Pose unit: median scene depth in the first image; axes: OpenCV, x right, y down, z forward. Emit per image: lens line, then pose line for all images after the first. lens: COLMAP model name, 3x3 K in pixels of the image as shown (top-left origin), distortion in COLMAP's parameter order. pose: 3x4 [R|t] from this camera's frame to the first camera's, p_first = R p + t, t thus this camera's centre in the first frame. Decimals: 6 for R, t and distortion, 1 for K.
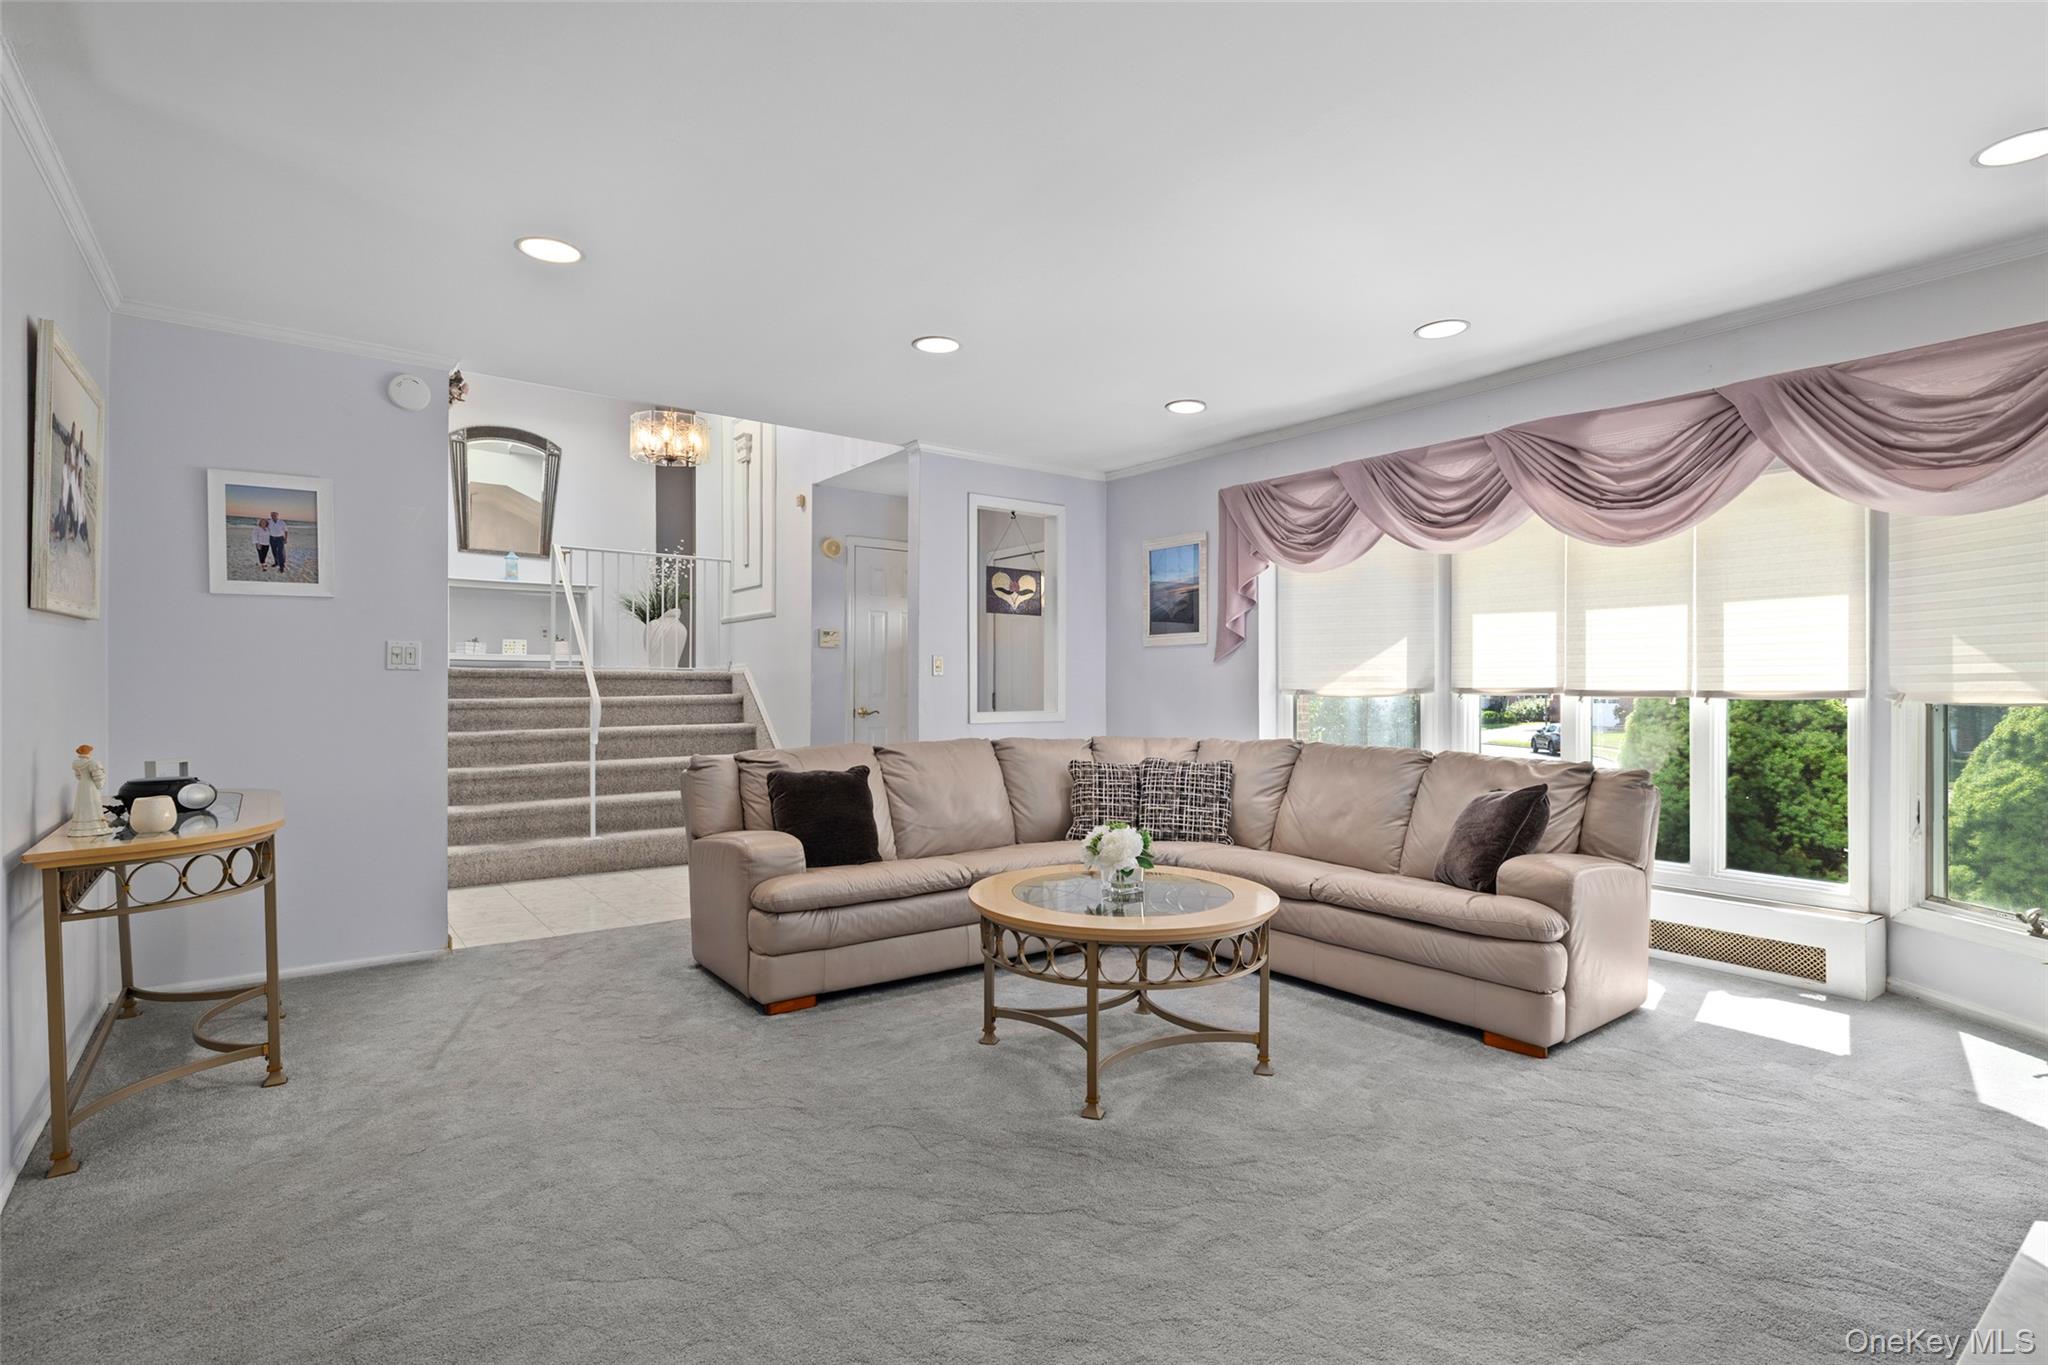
lens RADIAL K [[984.6, 0, 1029.0], [0, 984.6, 682.6], [0, 0, 1]] dist [-0.012530, 0.002751]
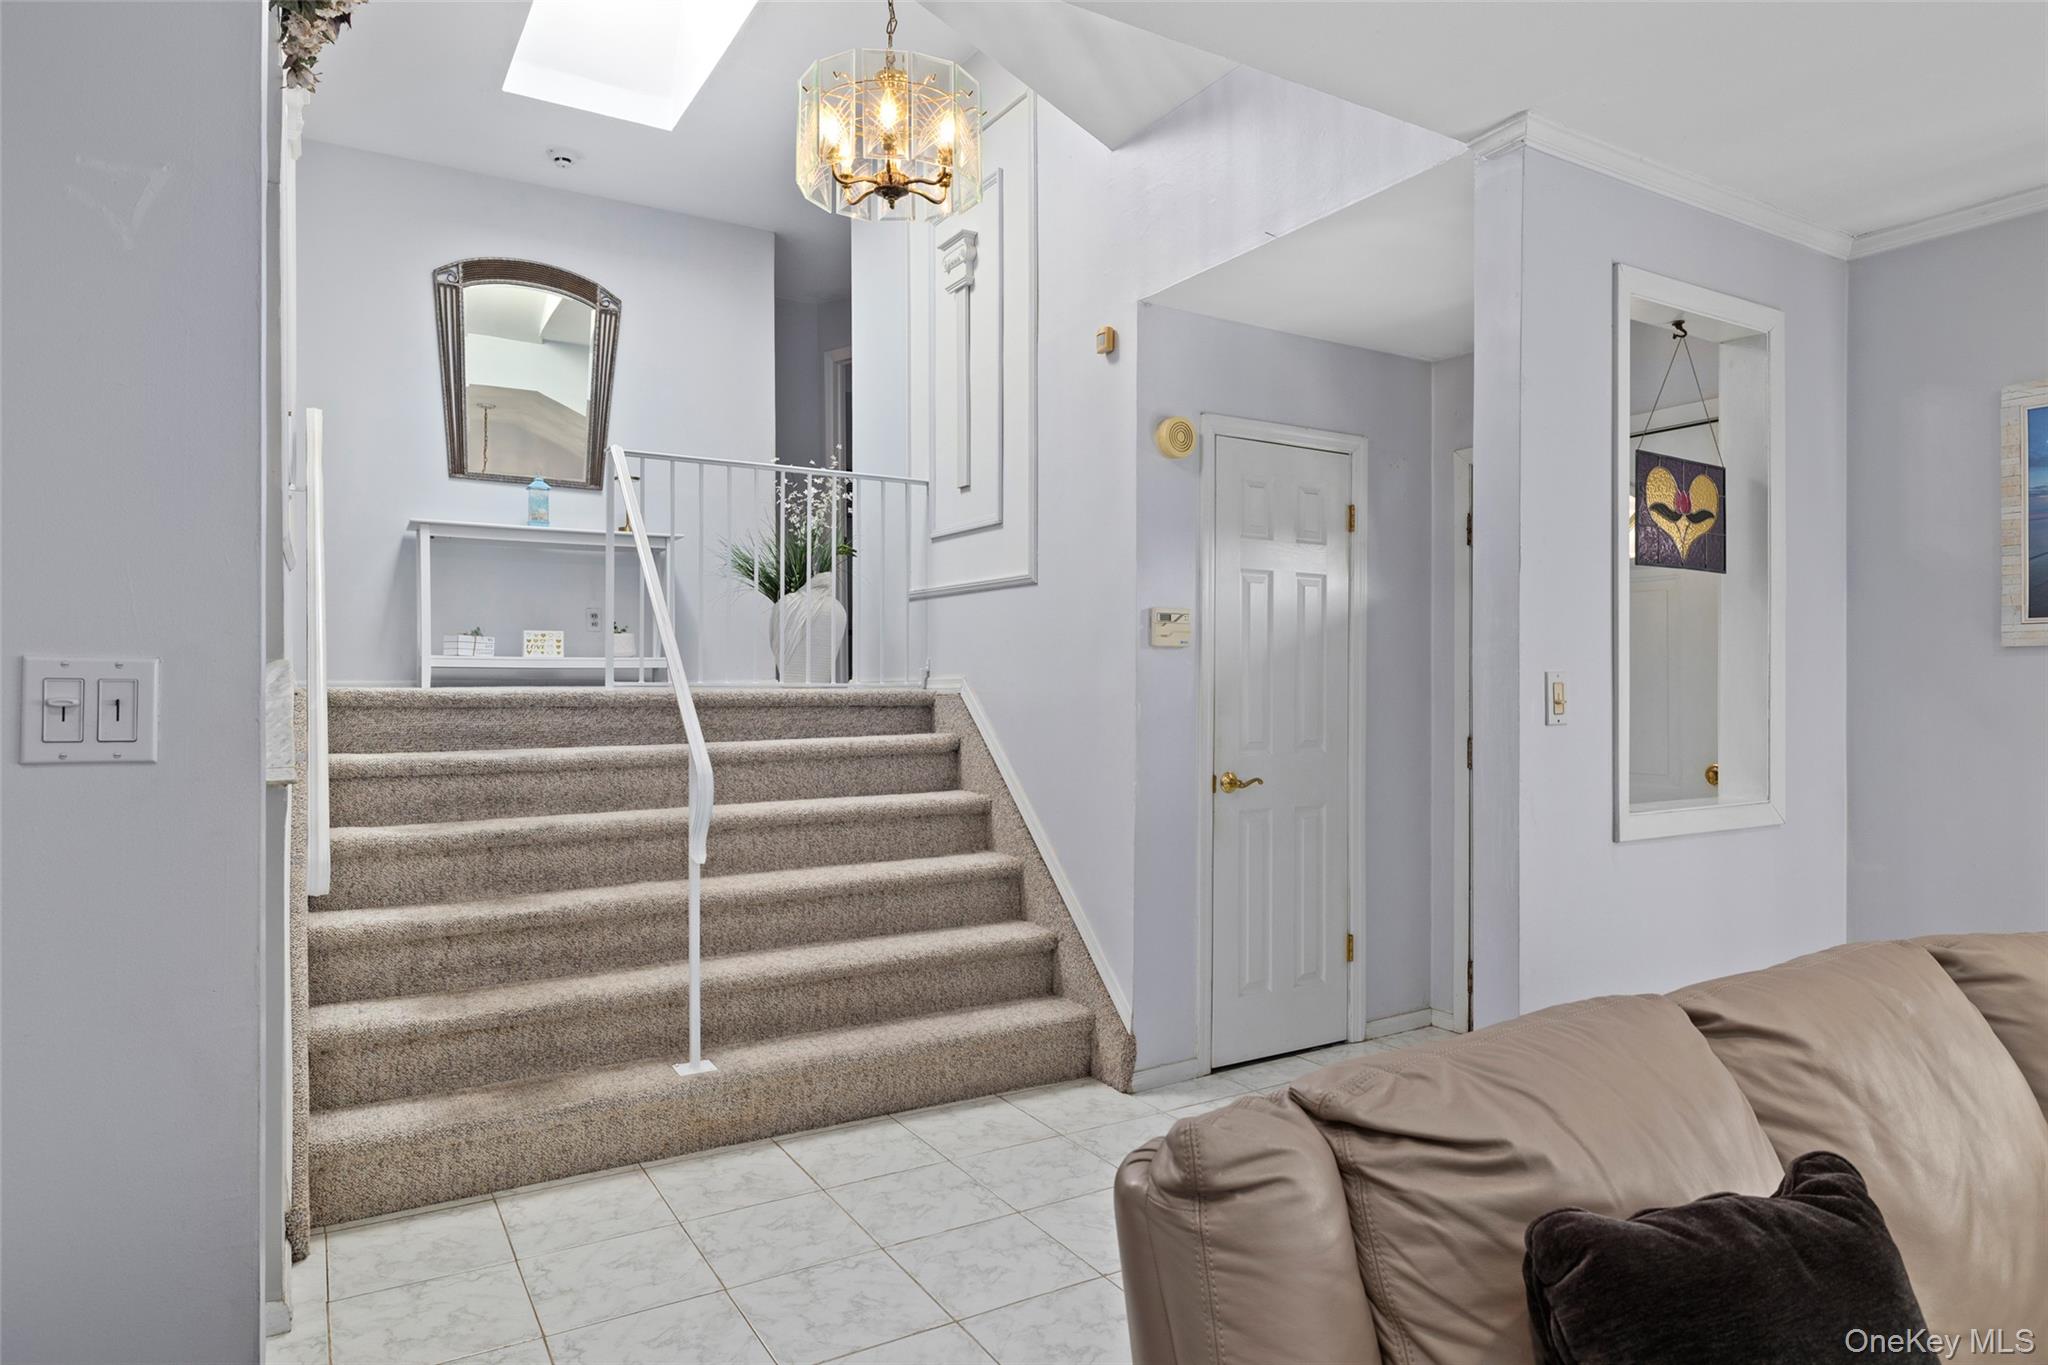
lens RADIAL K [[1193.0, 0, 1025.9], [0, 1193.0, 671.9], [0, 0, 1]] dist [0.008292, 0.001208]
pose [[0.993959, 0.000044, -0.109754, -0.243662], [-0.000330, 0.999997, -0.002583, -0.026036], [0.109753, 0.002604, 0.993955, 0.490935]]
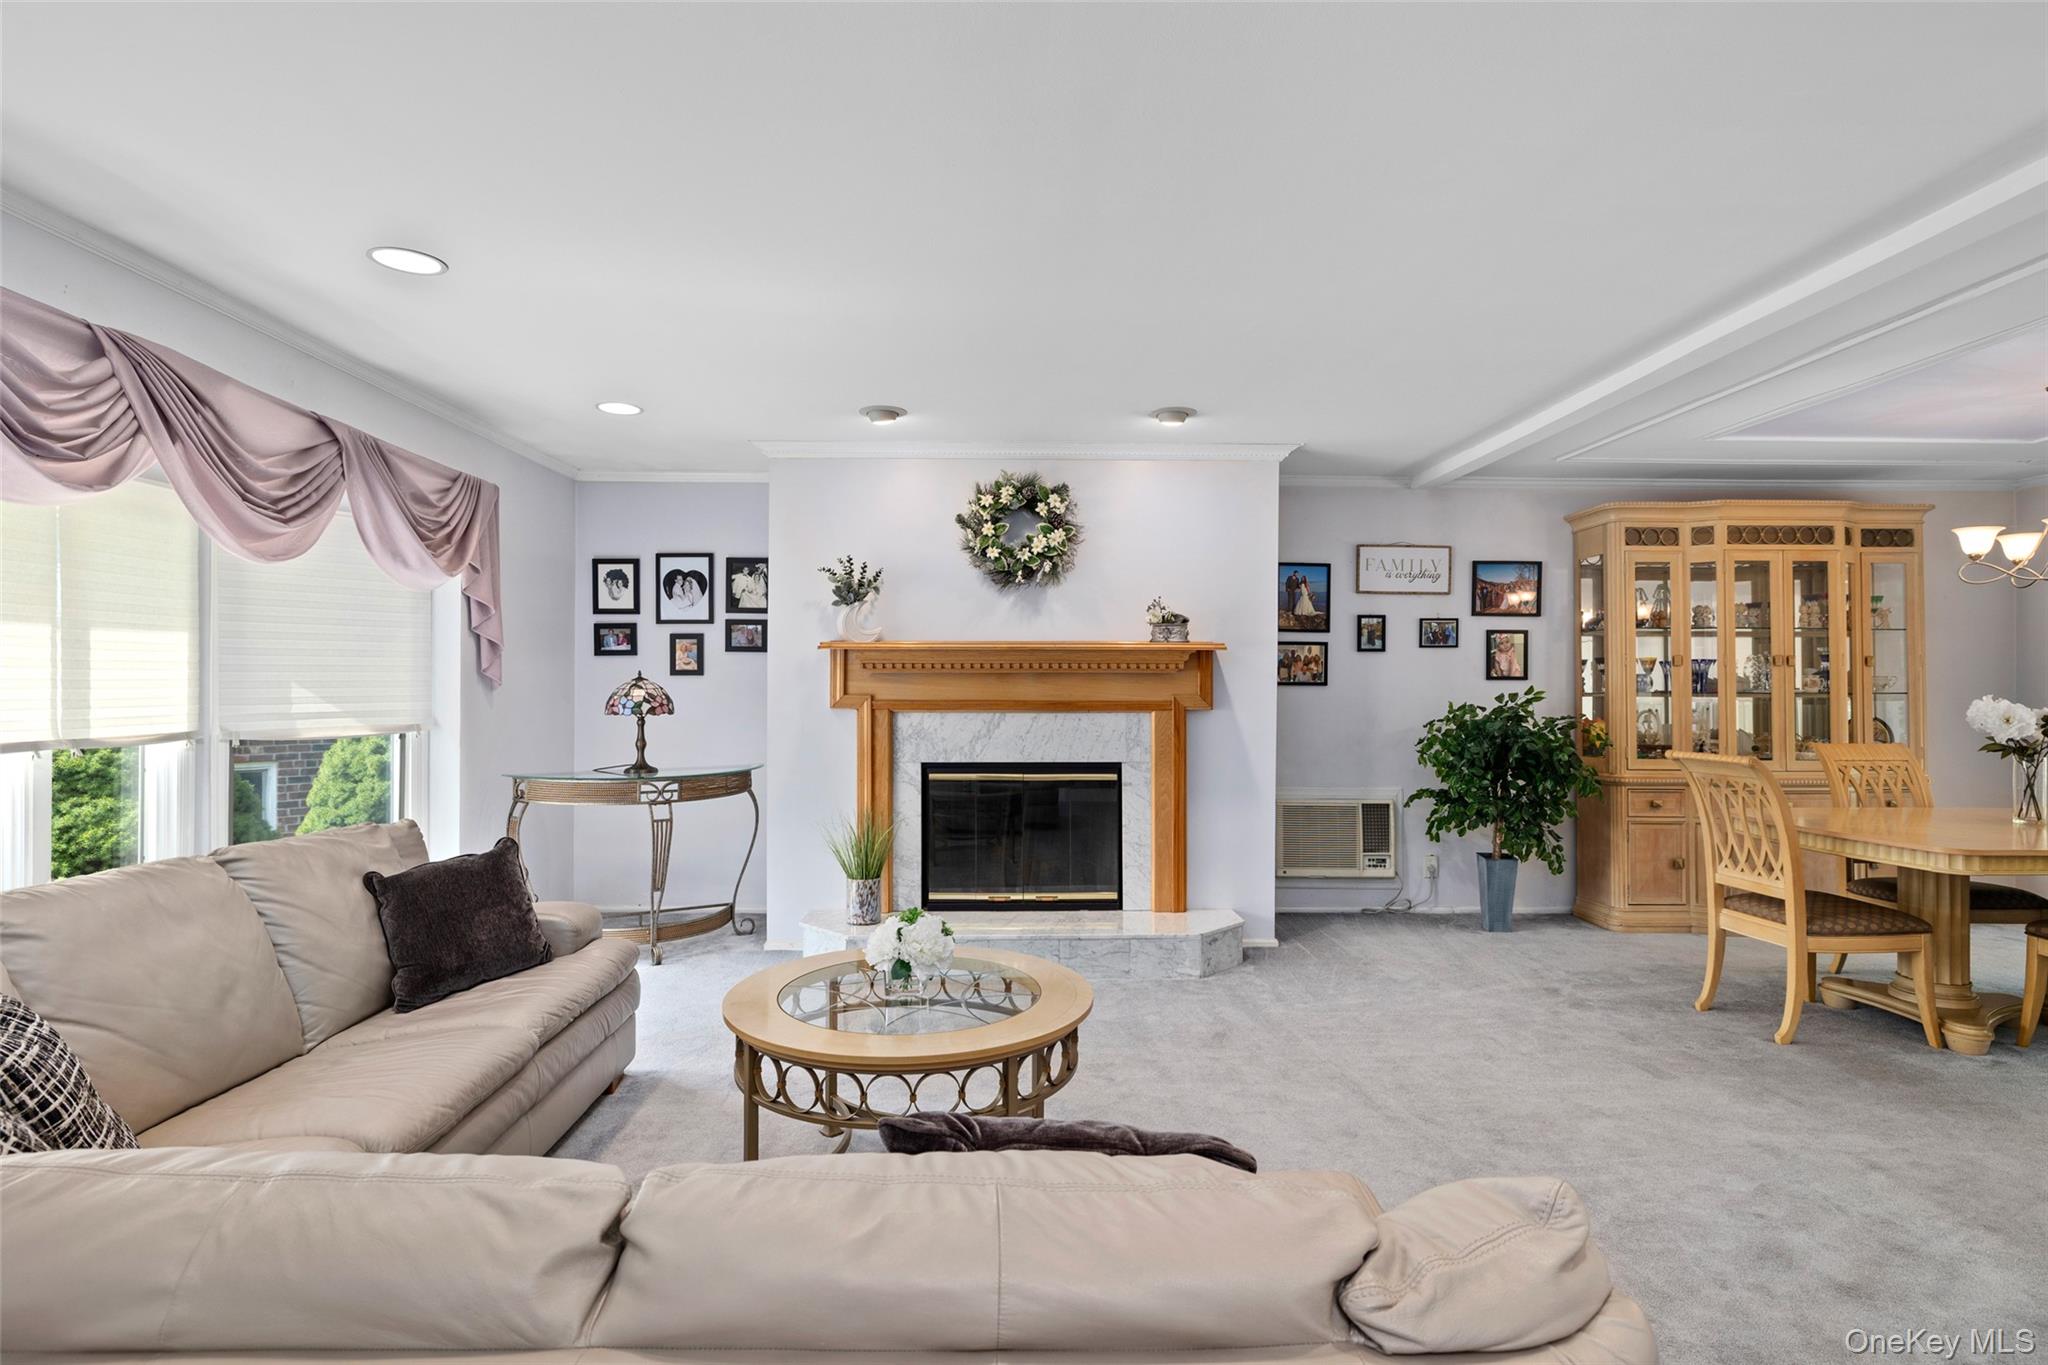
lens RADIAL K [[1026.7, 0, 1020.5], [0, 1026.7, 686.5], [0, 0, 1]] dist [-0.001276, 0.000401]
pose [[-0.807189, -0.005549, 0.590266, -0.269476], [-0.004515, 0.999985, 0.003225, -0.028790], [-0.590275, -0.000062, -0.807202, 0.883352]]
